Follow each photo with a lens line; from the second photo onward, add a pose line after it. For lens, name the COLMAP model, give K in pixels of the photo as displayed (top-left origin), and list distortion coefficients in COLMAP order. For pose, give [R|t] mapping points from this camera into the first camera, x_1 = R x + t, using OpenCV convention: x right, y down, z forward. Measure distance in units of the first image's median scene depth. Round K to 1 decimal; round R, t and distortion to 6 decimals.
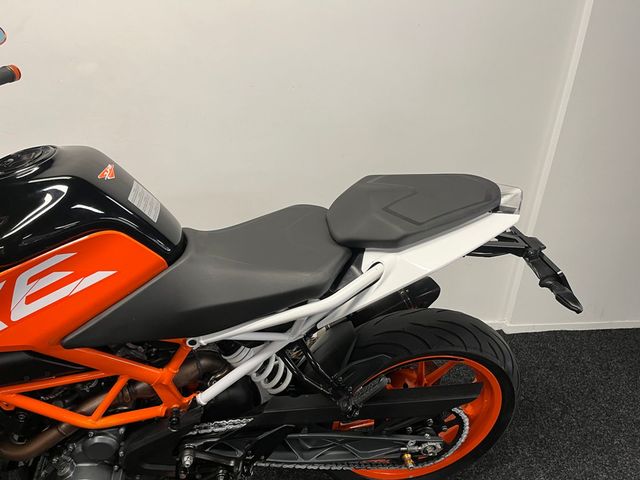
lens RADIAL K [[484.4, 0, 320.0], [0, 484.4, 240.0], [0, 0, 1]] dist [0.065060, -0.076704]
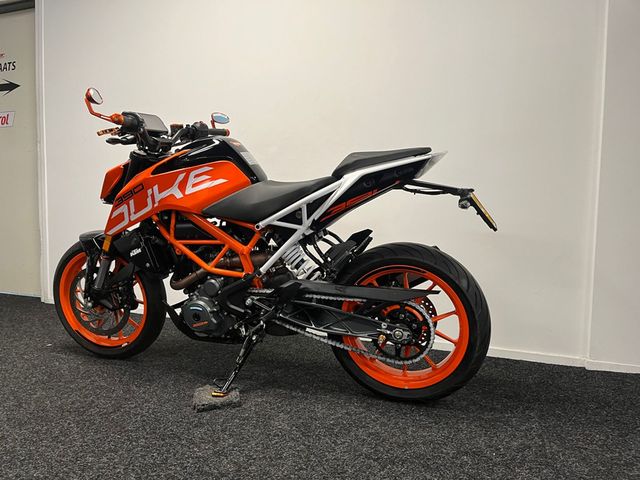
lens RADIAL K [[484.4, 0, 320.0], [0, 484.4, 240.0], [0, 0, 1]] dist [0.065060, -0.076704]
pose [[0.868195, -0.008876, -0.496143, 0.897224], [-0.181042, 0.925256, -0.333355, 0.844677], [0.462018, 0.379240, 0.801696, -0.405539]]
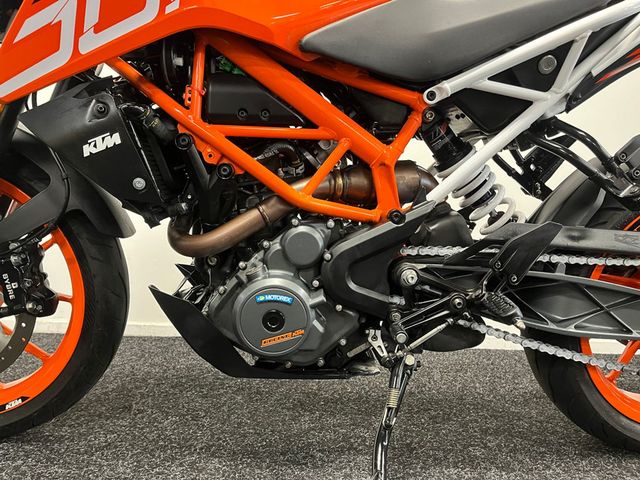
lens RADIAL K [[484.4, 0, 320.0], [0, 484.4, 240.0], [0, 0, 1]] dist [0.065060, -0.076704]
pose [[0.990524, -0.014349, -0.136587, -0.332824], [-0.037851, 0.927488, -0.371931, 0.732001], [0.132020, 0.373577, 0.918156, 0.314784]]
